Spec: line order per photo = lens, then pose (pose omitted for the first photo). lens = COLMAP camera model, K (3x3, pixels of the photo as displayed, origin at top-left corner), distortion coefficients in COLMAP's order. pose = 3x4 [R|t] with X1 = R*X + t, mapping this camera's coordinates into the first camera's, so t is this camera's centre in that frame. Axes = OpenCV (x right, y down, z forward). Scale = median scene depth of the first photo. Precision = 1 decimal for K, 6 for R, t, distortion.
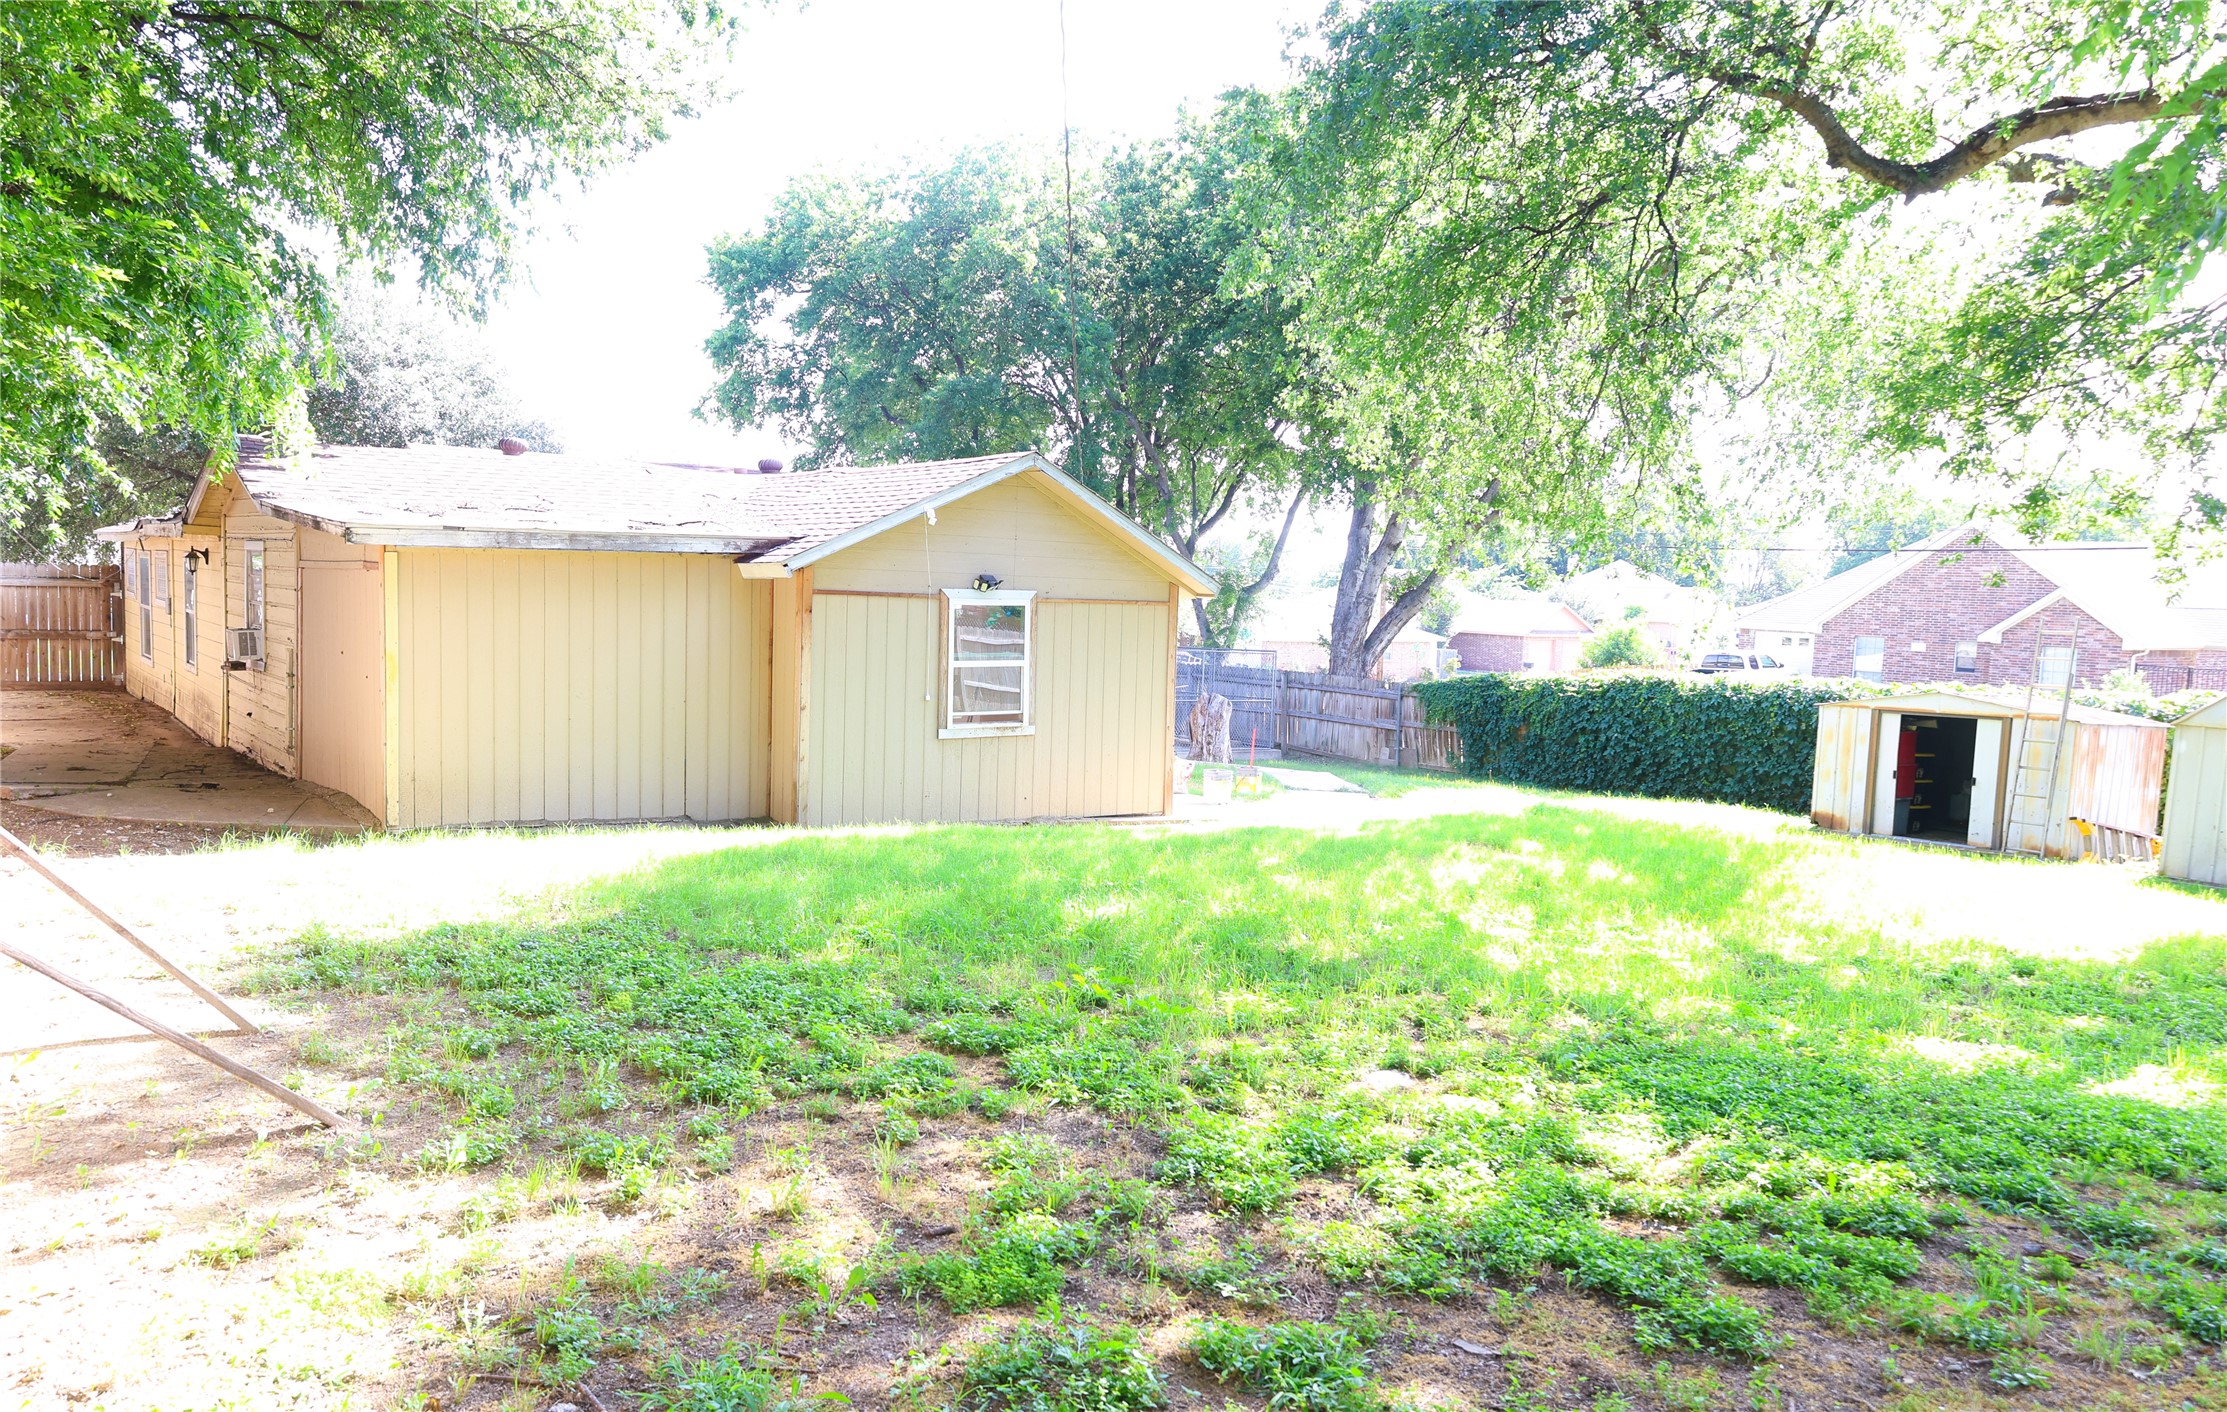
lens RADIAL K [[1626.0, 0, 1113.5], [0, 1626.0, 706.0], [0, 0, 1]] dist [-0.001748, -0.000691]
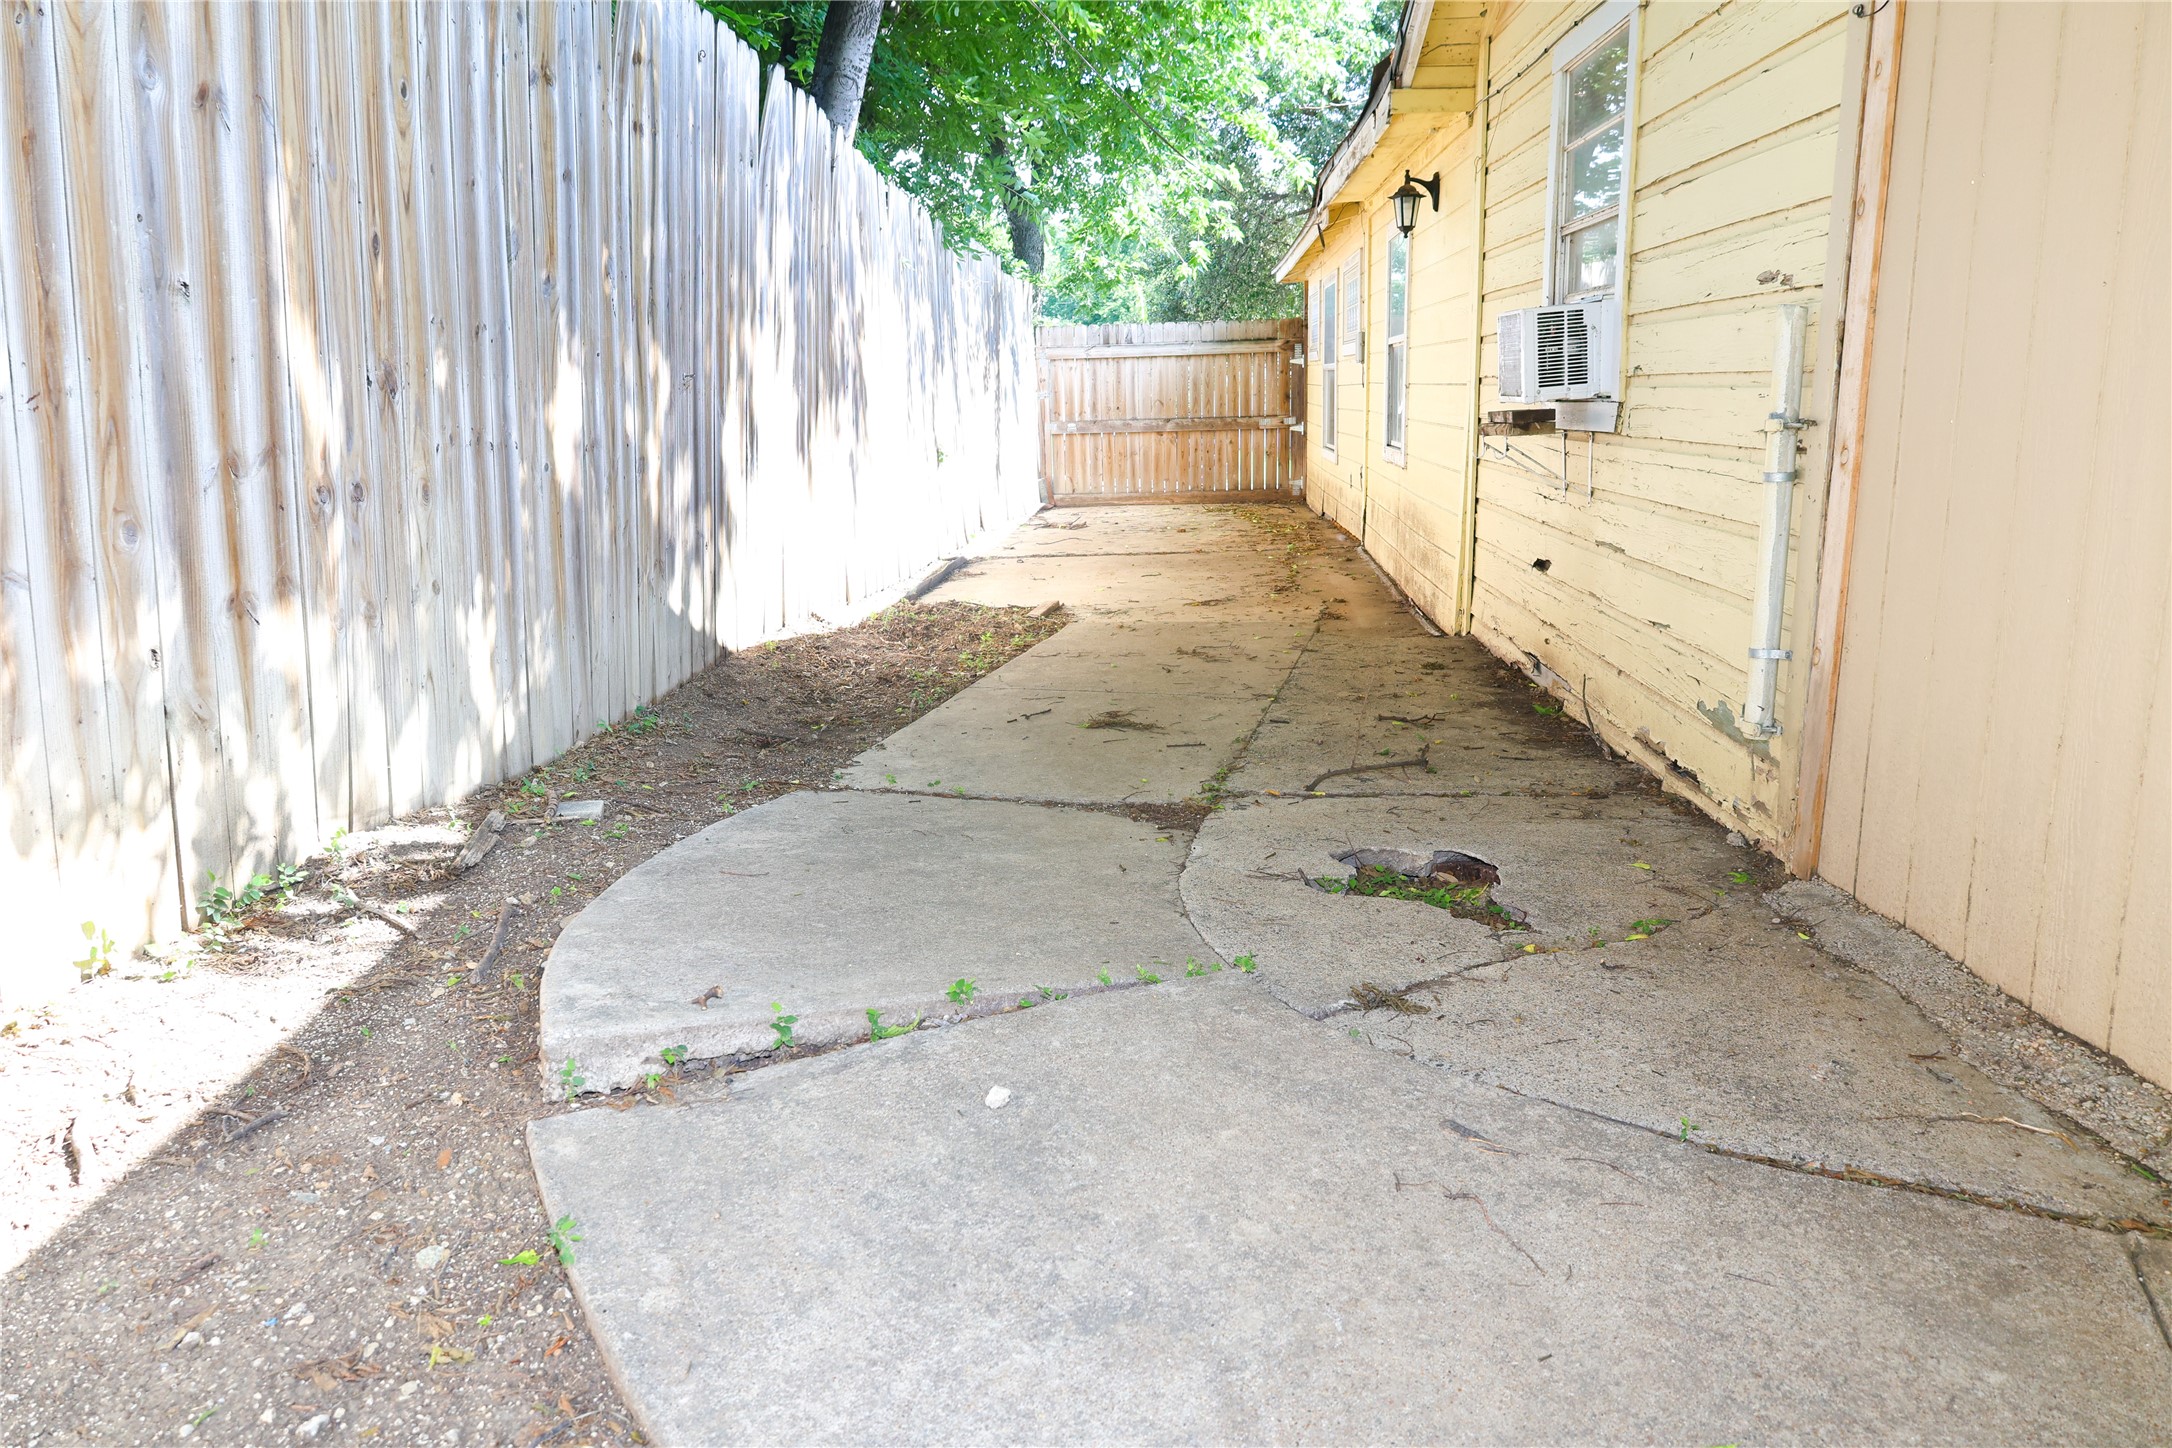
lens RADIAL K [[1533.8, 0, 1084.5], [0, 1533.8, 742.0], [0, 0, 1]] dist [-0.007581, -0.002005]
pose [[0.760189, 0.096337, -0.642519, -0.277959], [-0.002596, 0.989388, 0.145273, -0.003706], [0.649696, -0.108767, 0.752373, 0.484949]]
